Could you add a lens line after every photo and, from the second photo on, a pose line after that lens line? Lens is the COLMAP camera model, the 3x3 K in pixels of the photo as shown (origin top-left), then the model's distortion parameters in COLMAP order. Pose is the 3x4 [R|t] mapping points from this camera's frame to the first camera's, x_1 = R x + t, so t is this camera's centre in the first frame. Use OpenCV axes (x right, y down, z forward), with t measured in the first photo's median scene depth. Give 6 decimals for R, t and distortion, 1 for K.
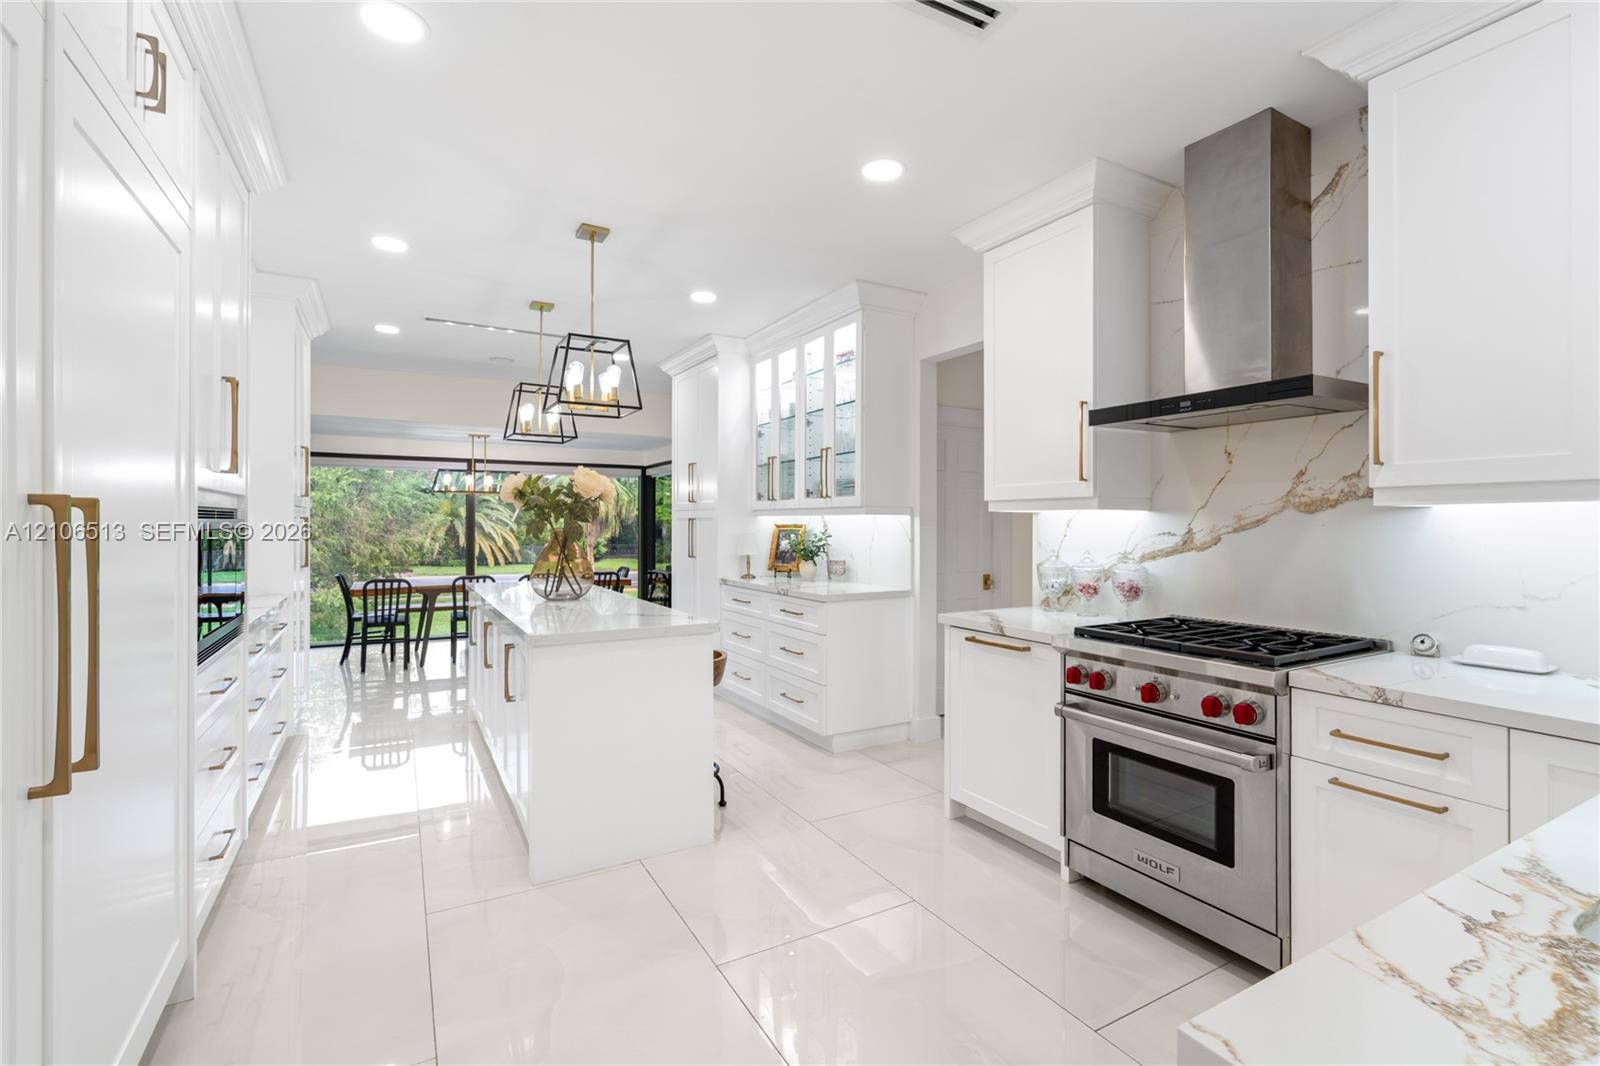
lens RADIAL K [[720.6, 0, 798.8], [0, 720.6, 523.4], [0, 0, 1]] dist [-0.000177, -0.000025]
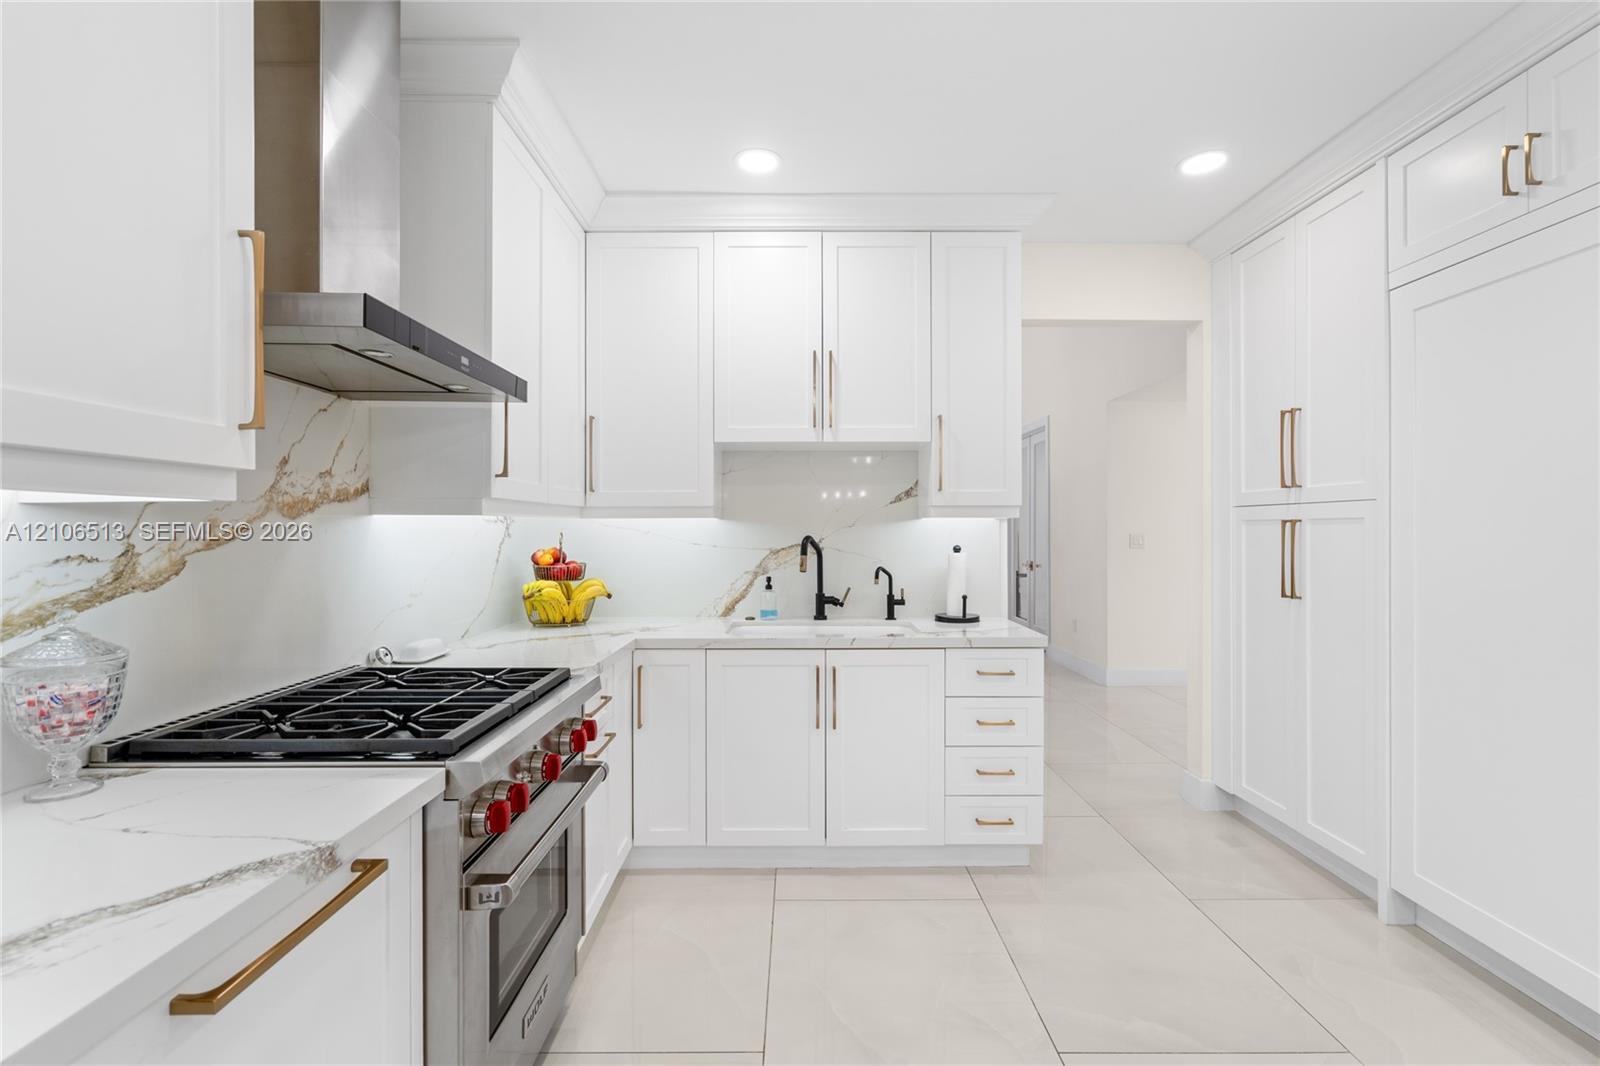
lens RADIAL K [[720.6, 0, 800.1], [0, 720.6, 529.5], [0, 0, 1]] dist [-0.000177, -0.000025]
pose [[-0.873637, 0.003187, 0.486569, -0.081195], [0.005164, 0.999983, 0.002722, -0.002518], [-0.486552, 0.004891, -0.873638, 1.363757]]
